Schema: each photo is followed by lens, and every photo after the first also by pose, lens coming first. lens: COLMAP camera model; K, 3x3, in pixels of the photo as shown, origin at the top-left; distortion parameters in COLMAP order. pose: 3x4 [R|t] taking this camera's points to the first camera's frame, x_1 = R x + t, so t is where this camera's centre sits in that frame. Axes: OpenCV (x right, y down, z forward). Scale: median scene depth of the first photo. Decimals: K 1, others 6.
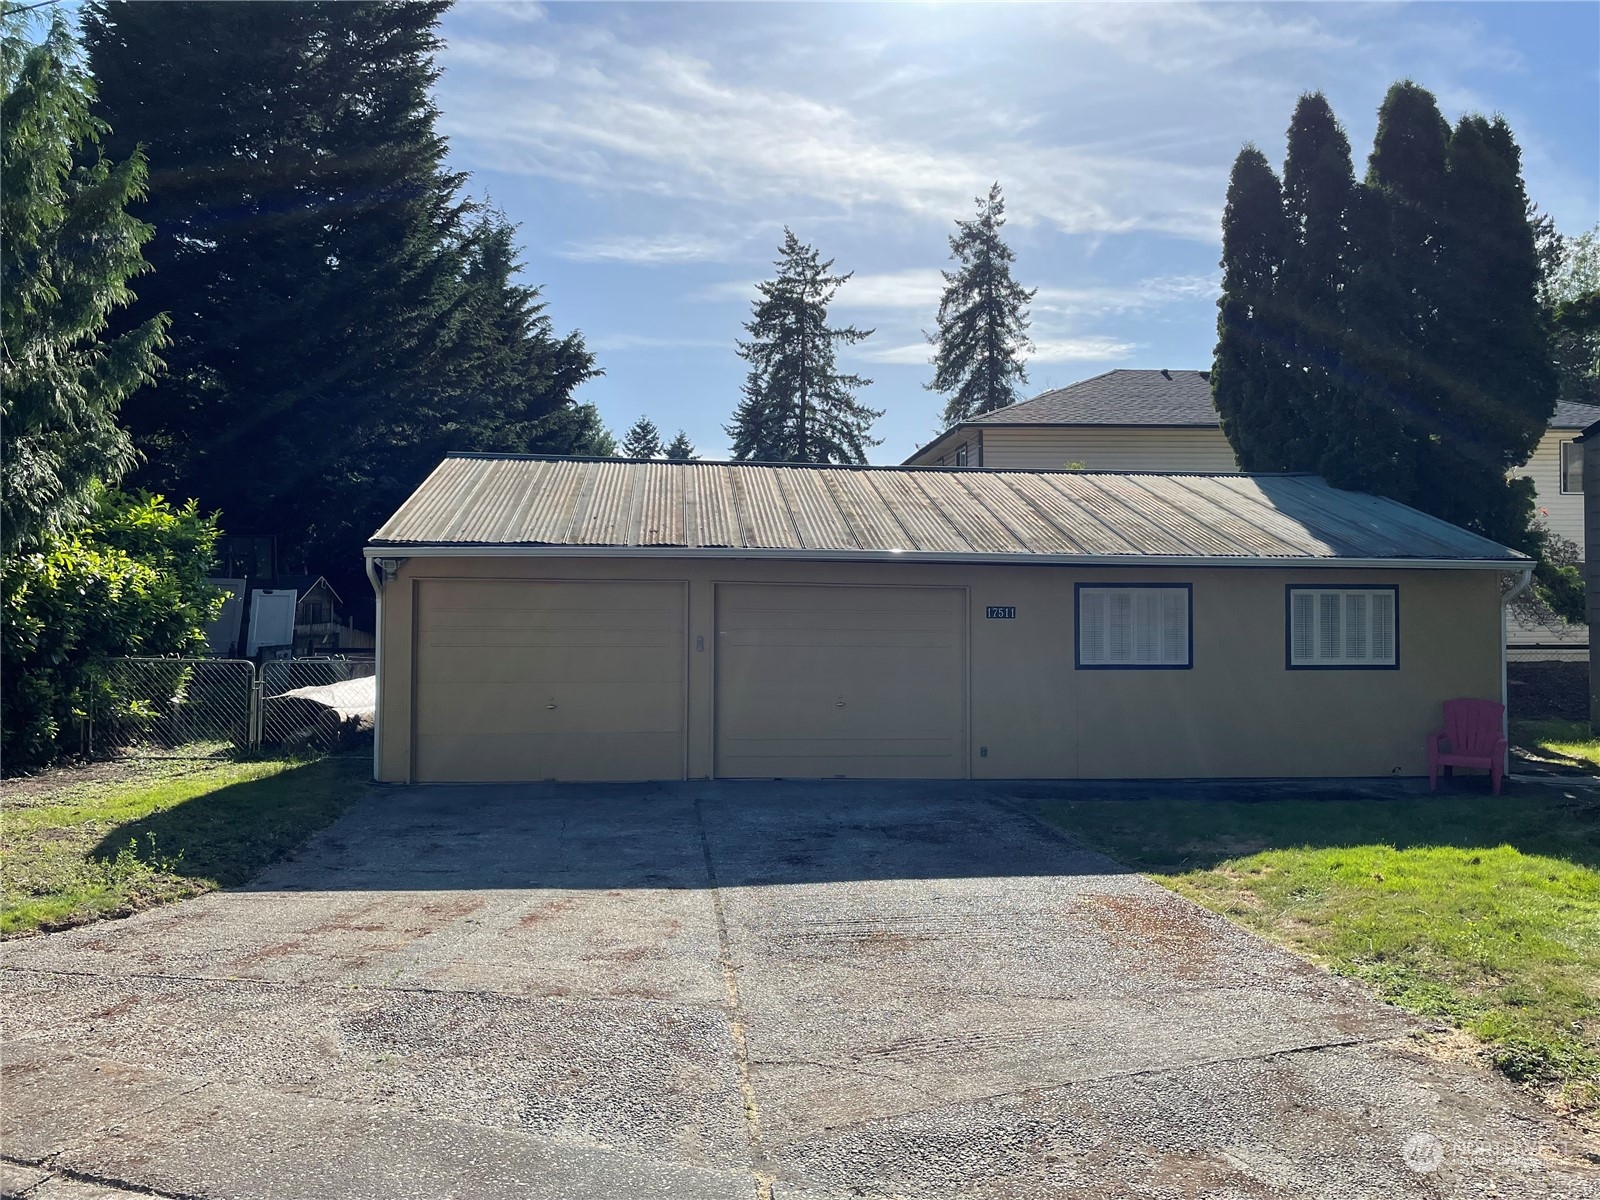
lens RADIAL K [[1218.9, 0, 800.0], [0, 1218.9, 600.0], [0, 0, 1]] dist [0.063556, -0.088395]
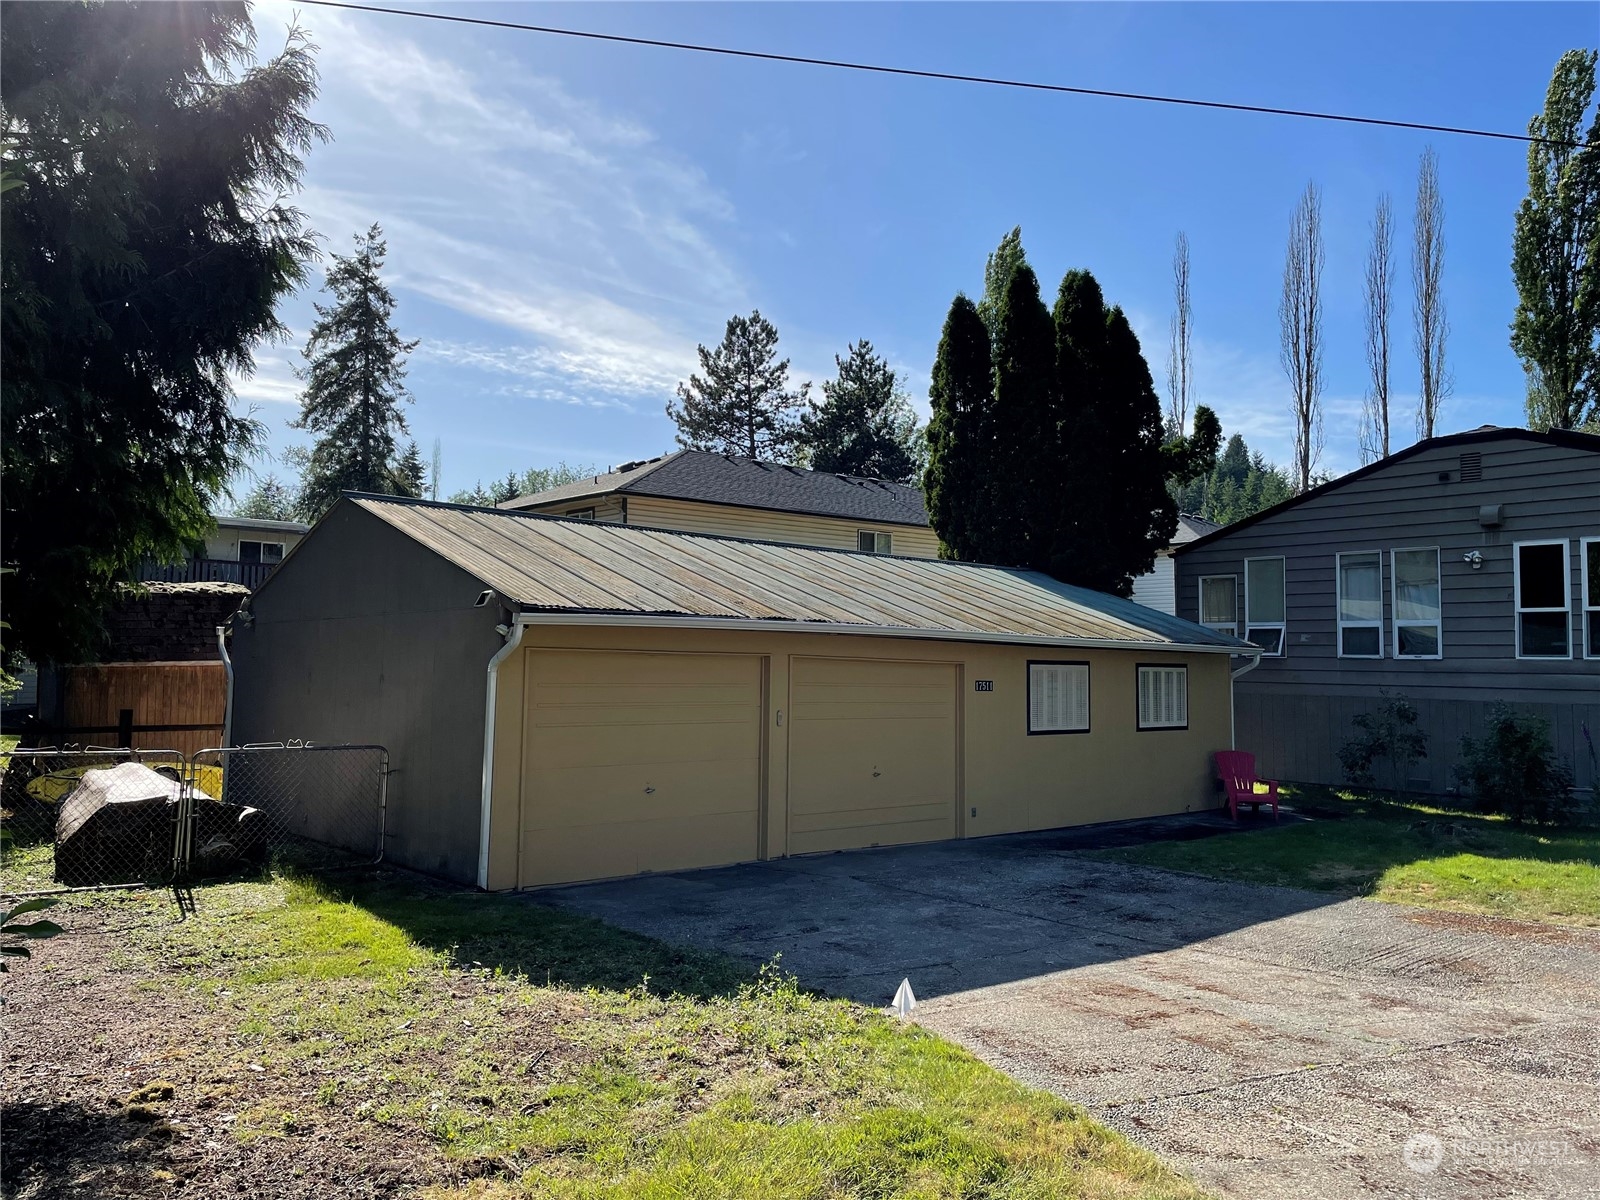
lens RADIAL K [[1207.8, 0, 868.6], [0, 1207.8, 601.1], [0, 0, 1]] dist [0.001766, 0.000550]
pose [[0.802432, 0.045637, 0.594996, -0.212421], [-0.016650, 0.998395, -0.054123, -0.001788], [-0.596512, 0.033523, 0.801904, 0.065640]]
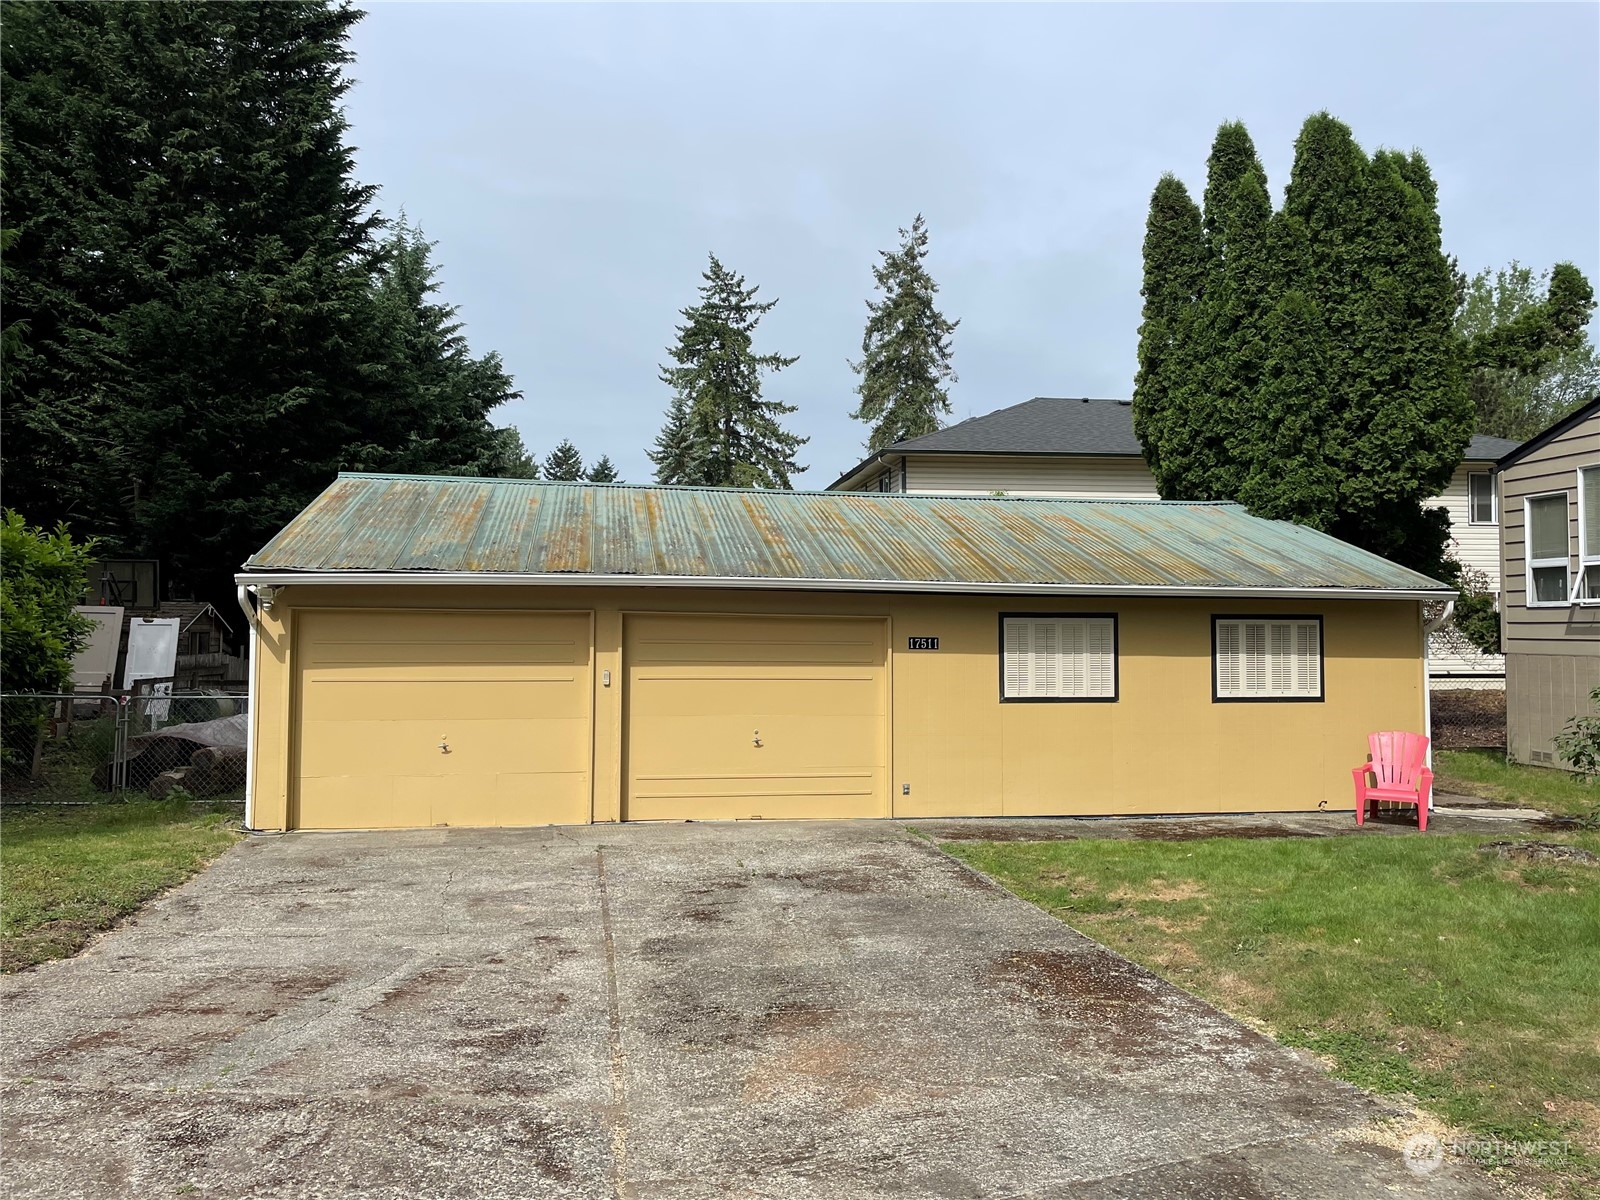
lens RADIAL K [[1220.3, 0, 811.0], [0, 1220.3, 600.1], [0, 0, 1]] dist [0.064964, -0.090777]
pose [[0.997573, 0.001720, 0.069614, 0.003377], [-0.000195, 0.999760, -0.021898, -0.001064], [-0.069635, 0.021831, 0.997334, 0.017313]]
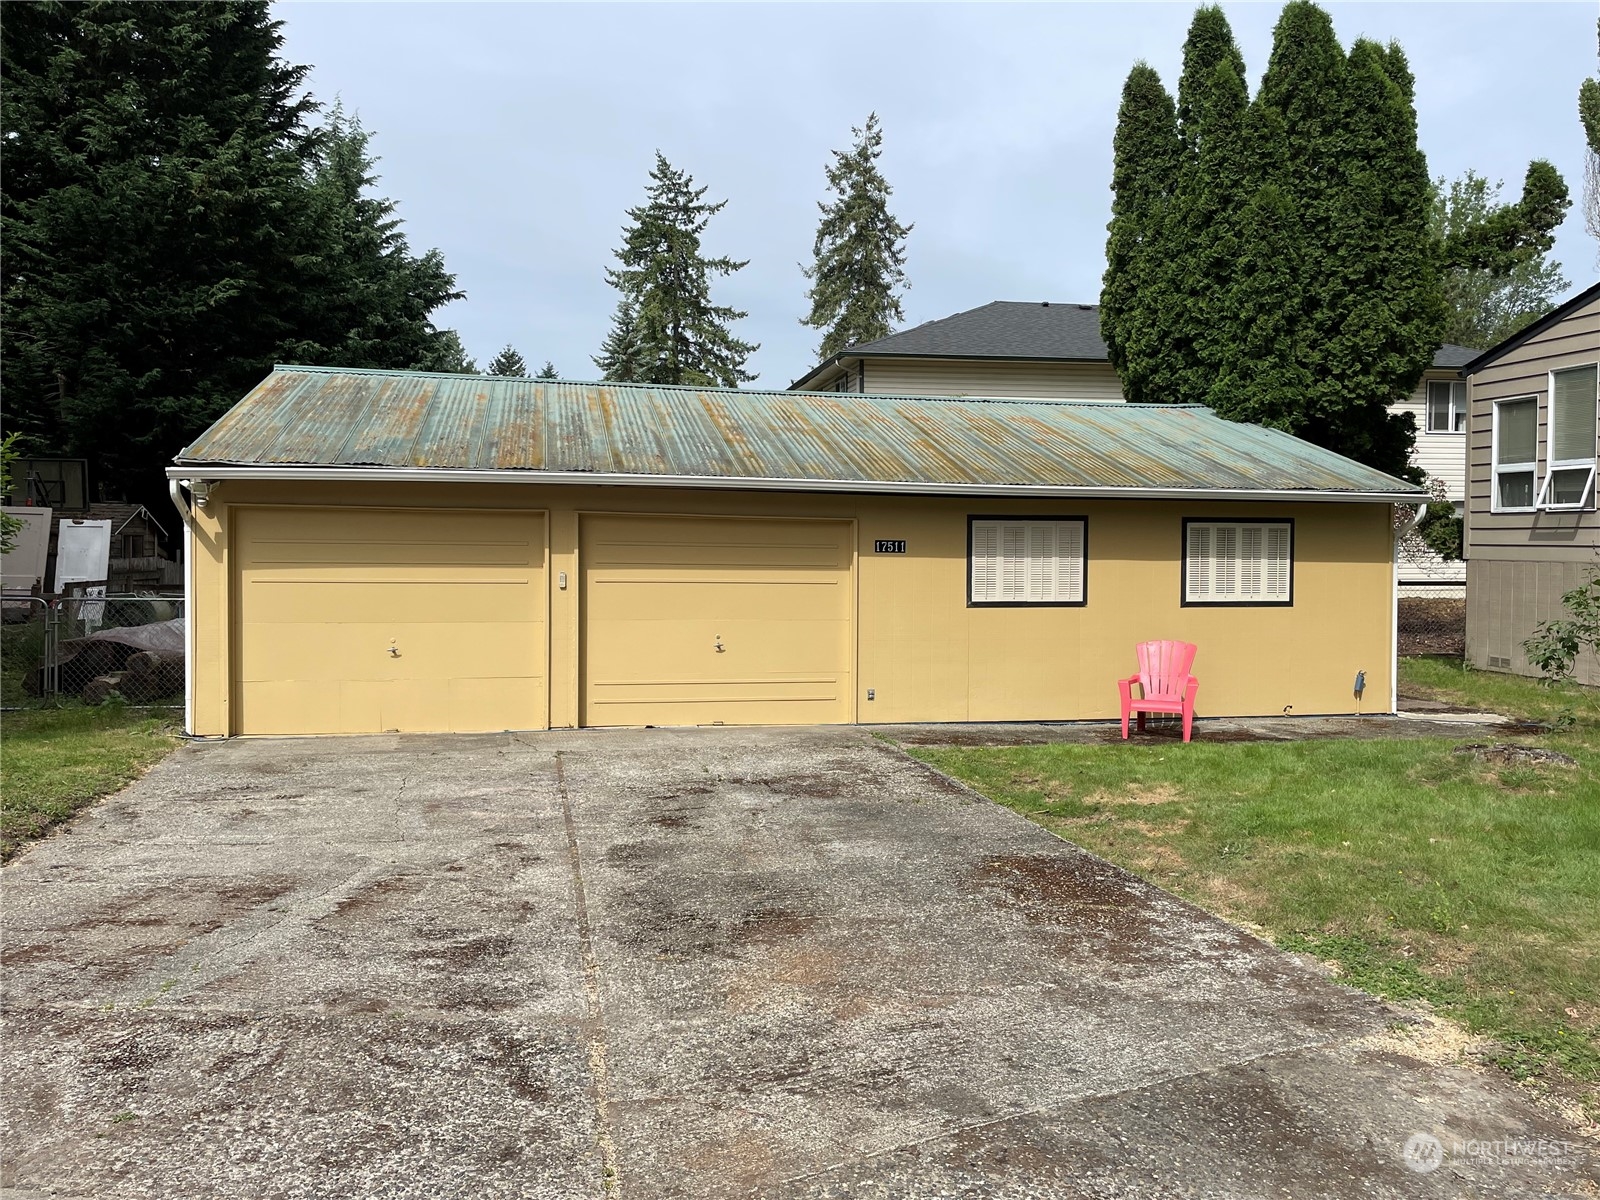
lens RADIAL K [[1218.9, 0, 800.0], [0, 1218.9, 600.0], [0, 0, 1]] dist [0.063556, -0.088395]
pose [[0.994652, -0.001016, 0.103279, -0.000161], [-0.004163, 0.998745, 0.049918, 0.001890], [-0.103201, -0.050081, 0.993399, 0.029106]]
